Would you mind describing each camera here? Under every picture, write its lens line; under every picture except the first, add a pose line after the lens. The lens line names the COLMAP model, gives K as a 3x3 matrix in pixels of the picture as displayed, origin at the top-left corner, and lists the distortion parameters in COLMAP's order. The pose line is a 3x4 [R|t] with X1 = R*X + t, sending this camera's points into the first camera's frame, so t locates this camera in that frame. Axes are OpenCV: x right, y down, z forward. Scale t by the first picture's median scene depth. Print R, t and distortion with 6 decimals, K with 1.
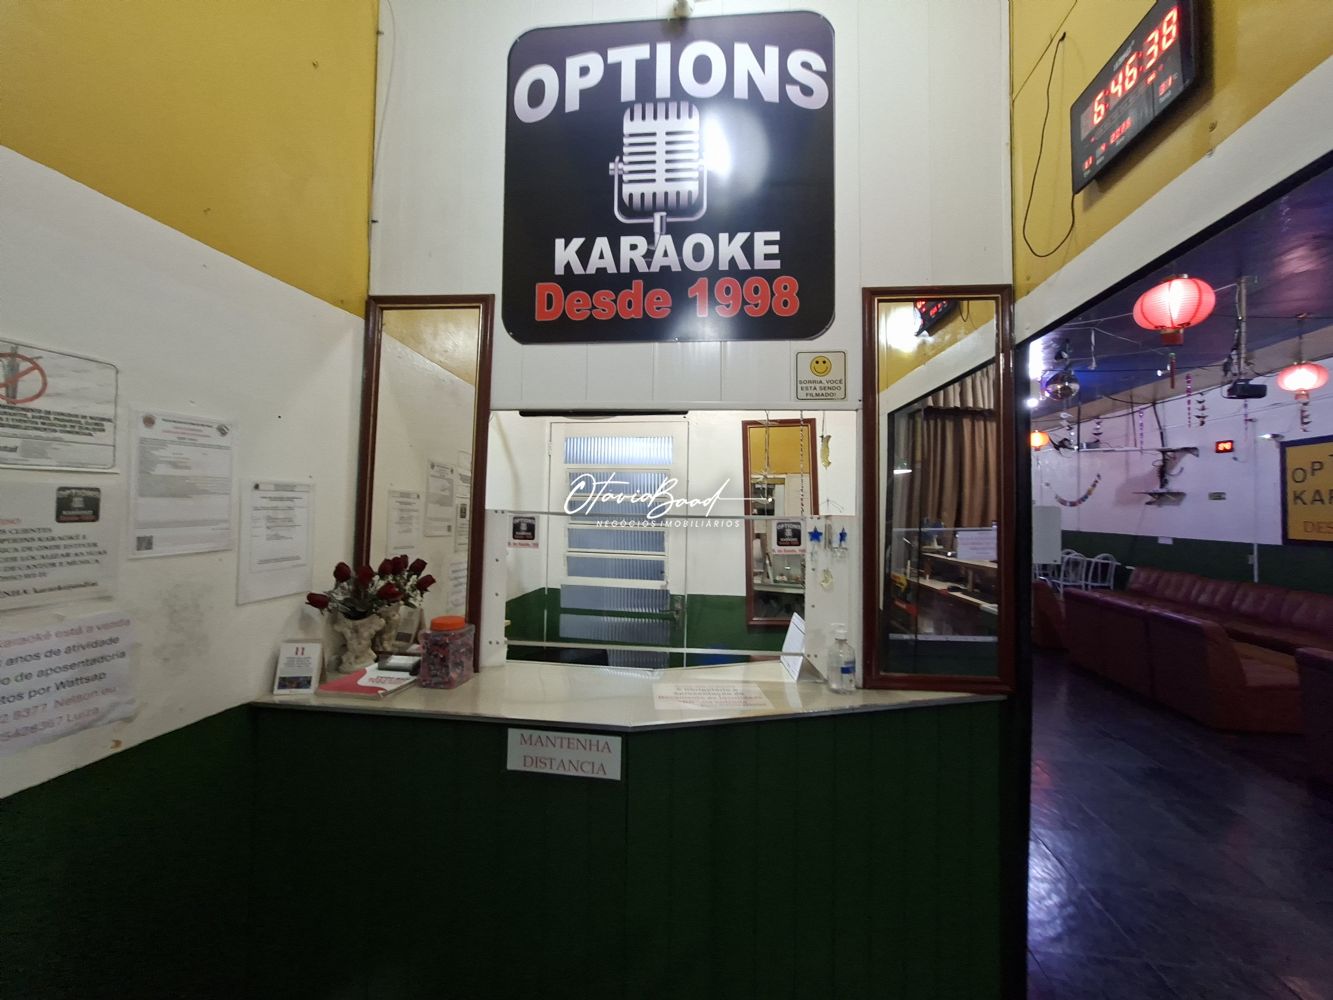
lens RADIAL K [[523.0, 0, 683.5], [0, 523.0, 491.9], [0, 0, 1]] dist [-0.003478, 0.000087]
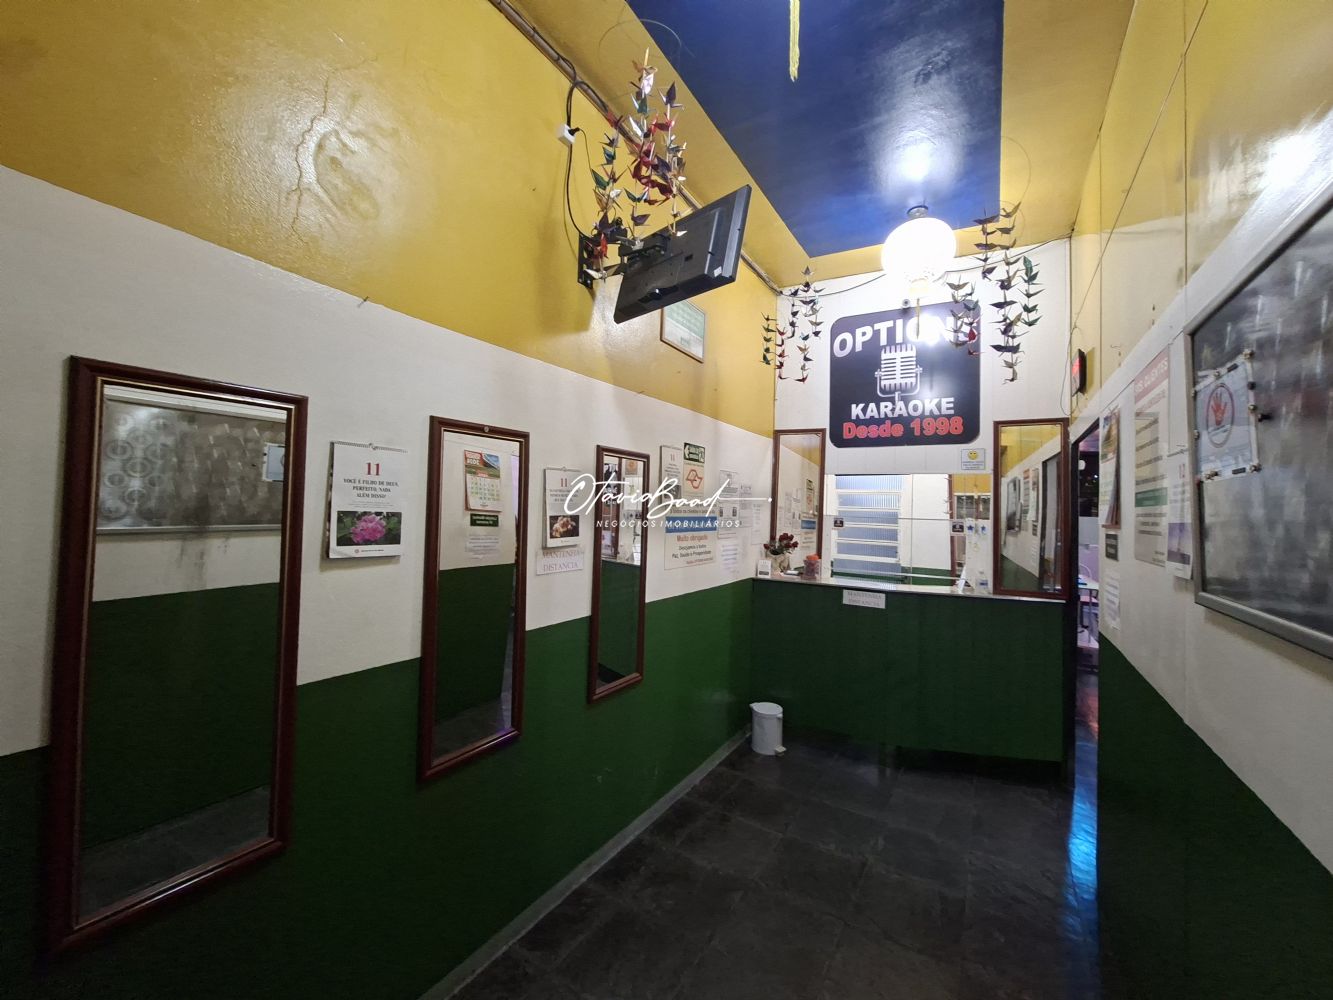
lens RADIAL K [[523.0, 0, 683.5], [0, 523.0, 491.9], [0, 0, 1]] dist [-0.003478, 0.000087]
pose [[0.916199, -0.001873, -0.400720, 0.013111], [-0.003493, 0.999914, -0.012658, -0.041728], [0.400709, 0.012997, 0.916113, -1.569746]]
